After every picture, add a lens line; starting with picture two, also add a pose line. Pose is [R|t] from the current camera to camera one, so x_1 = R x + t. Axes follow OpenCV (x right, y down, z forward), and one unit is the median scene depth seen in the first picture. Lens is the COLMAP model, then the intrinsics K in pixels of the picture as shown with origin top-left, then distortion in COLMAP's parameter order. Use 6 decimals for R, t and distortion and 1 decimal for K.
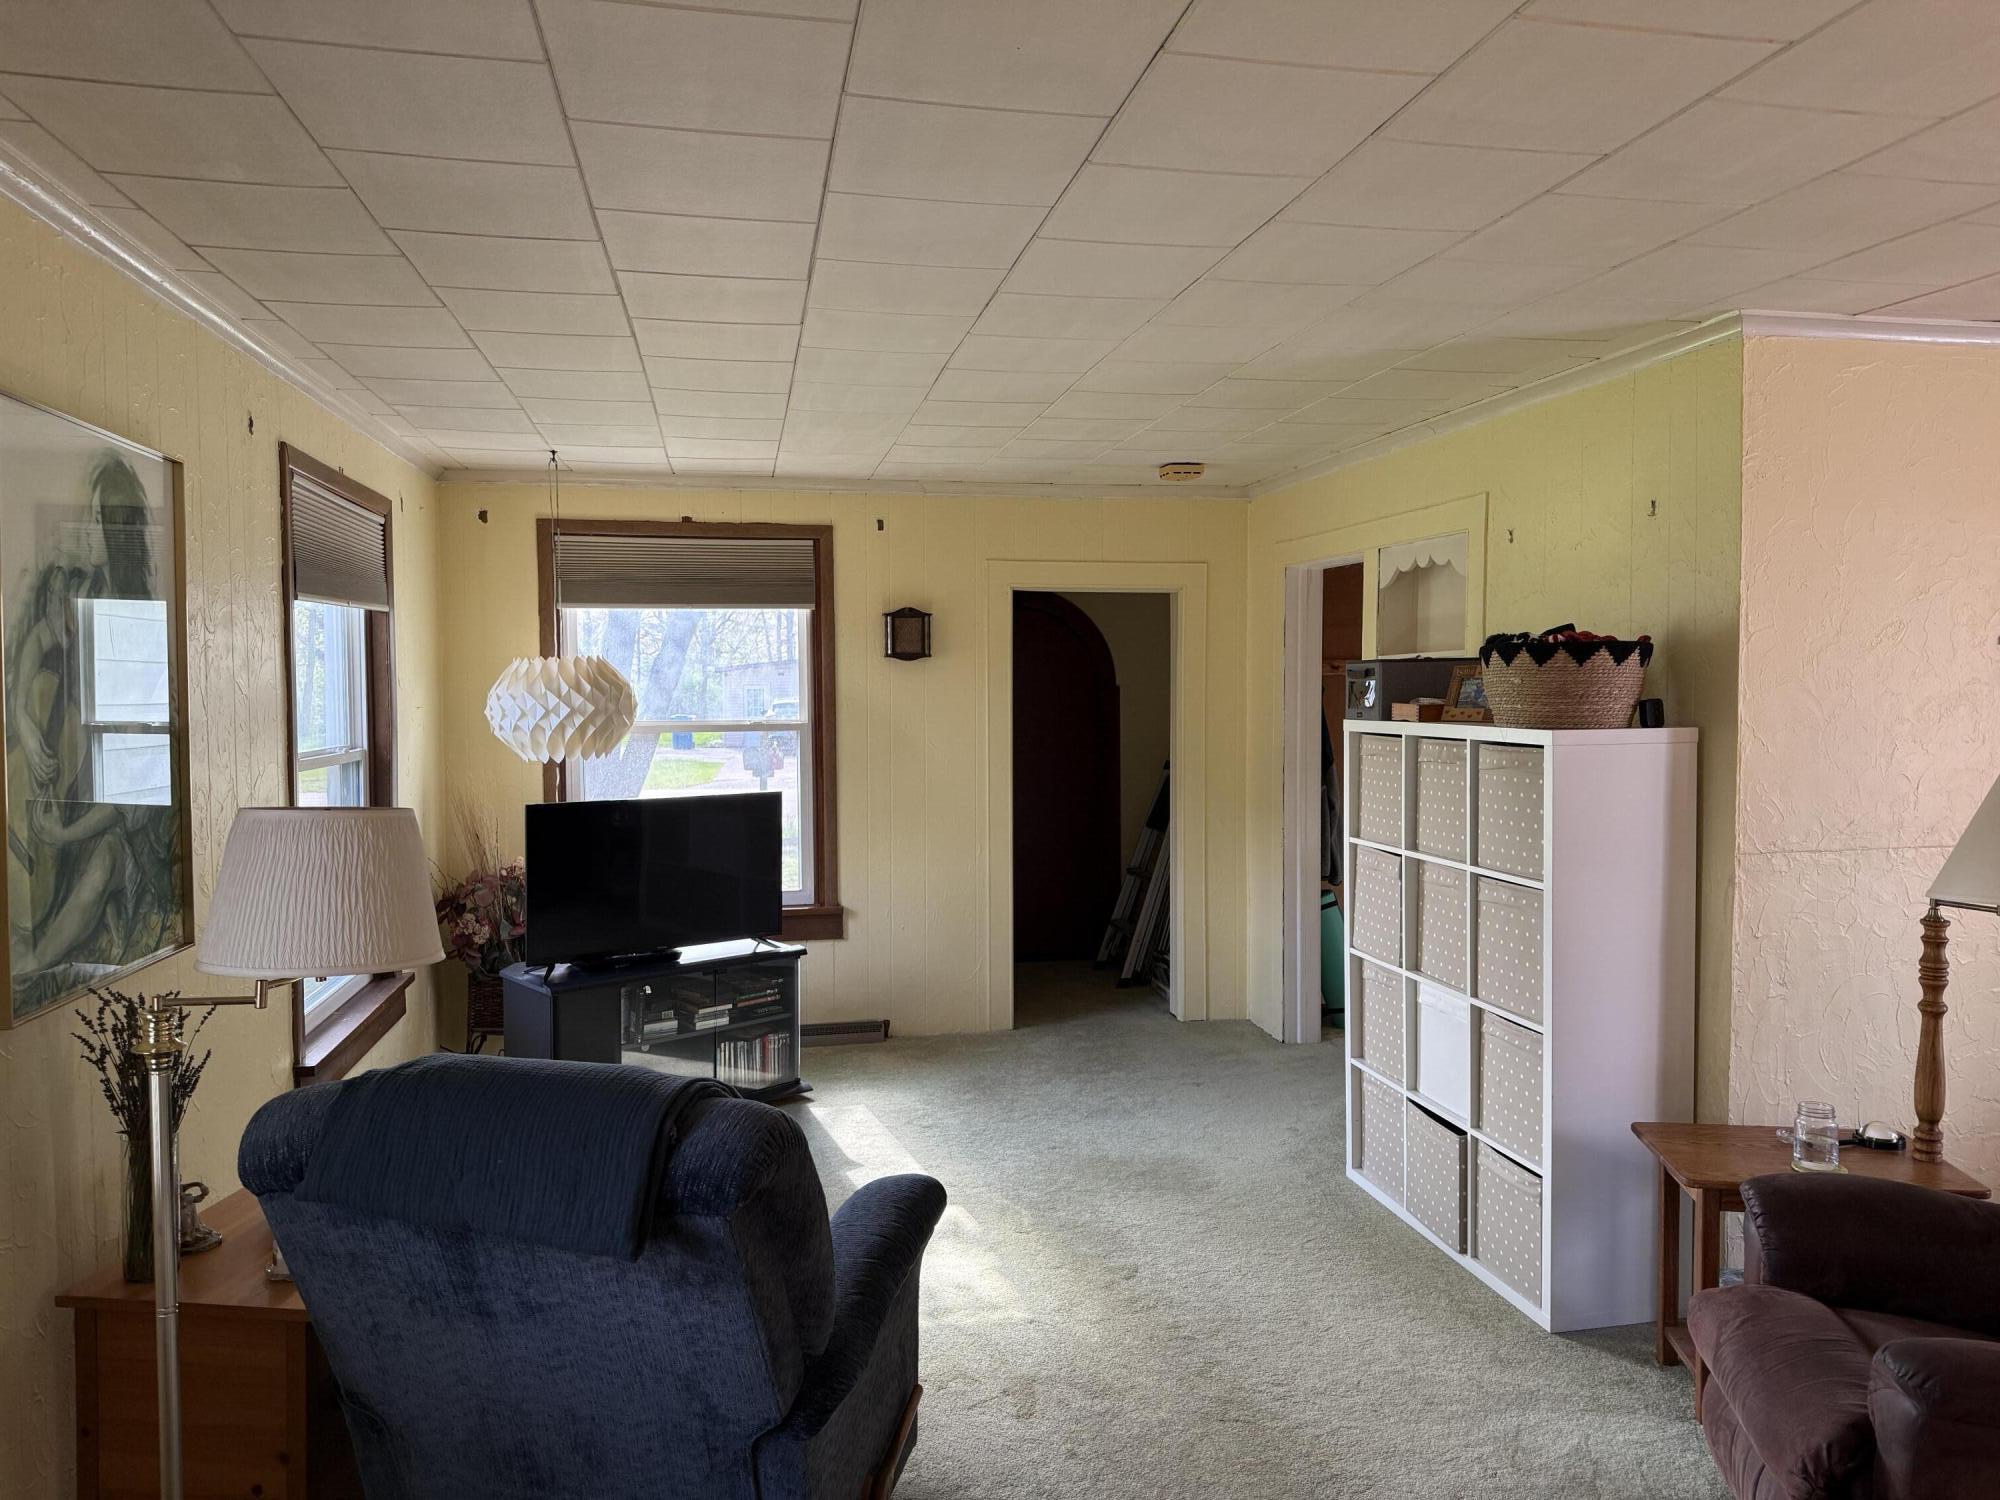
lens RADIAL K [[1383.8, 0, 1000.0], [0, 1383.8, 750.0], [0, 0, 1]] dist [-0.003497, -0.008273]
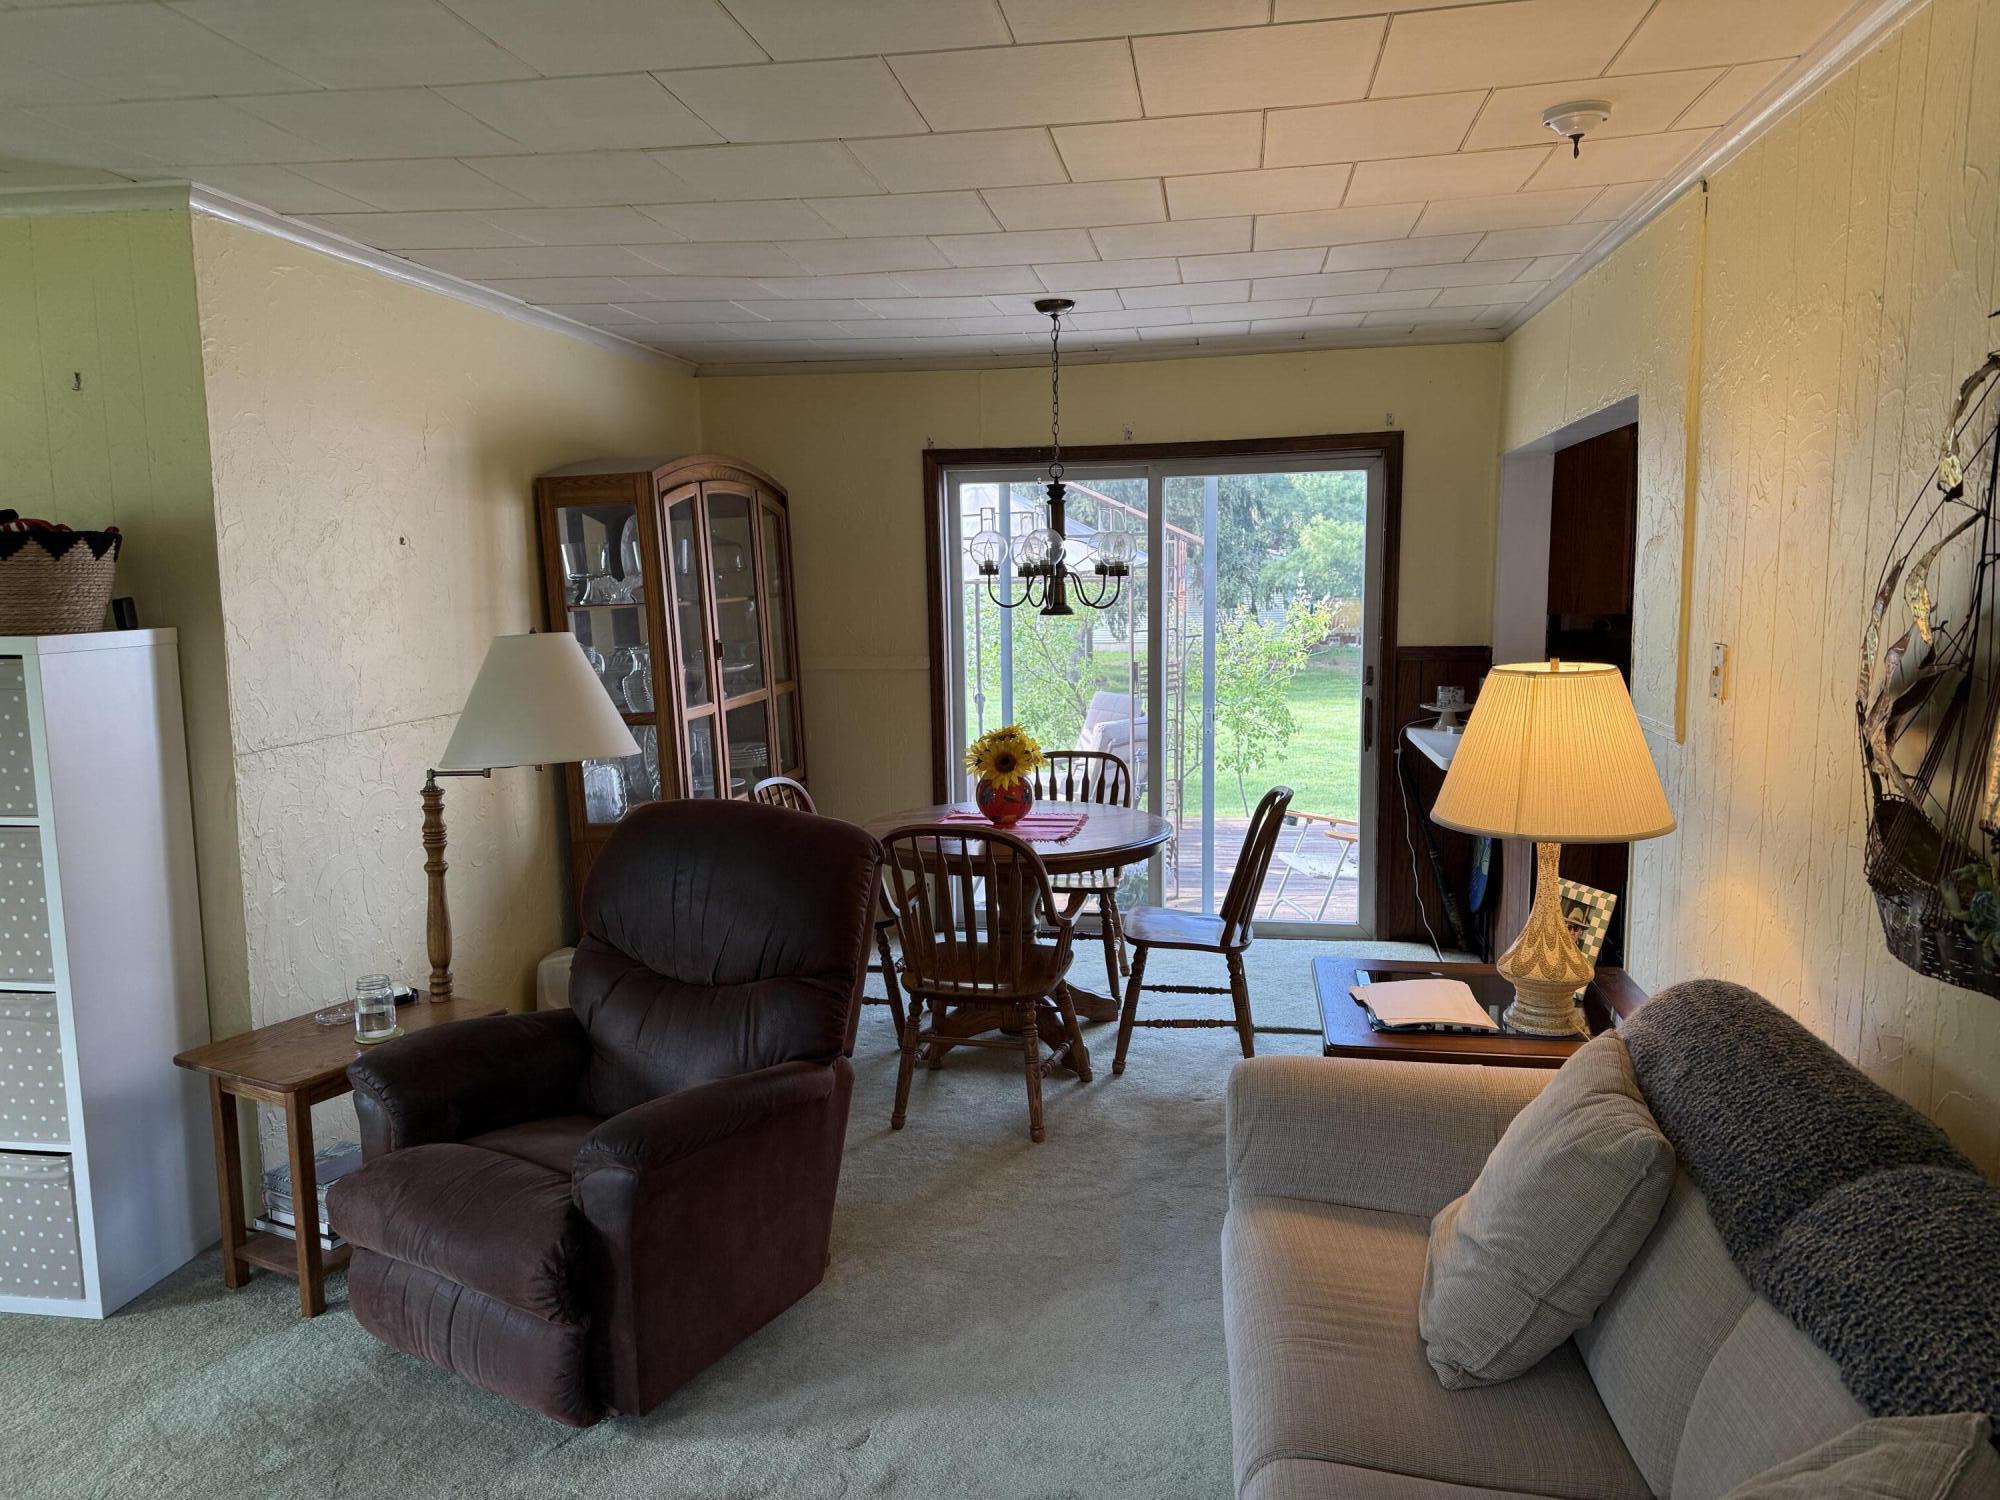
lens RADIAL K [[1383.8, 0, 1000.0], [0, 1383.8, 750.0], [0, 0, 1]] dist [-0.003497, -0.008273]
pose [[0.342223, -0.116571, 0.932360, -0.193730], [0.050450, 0.993123, 0.105650, -0.004637], [-0.938263, 0.010882, 0.345751, 0.158151]]
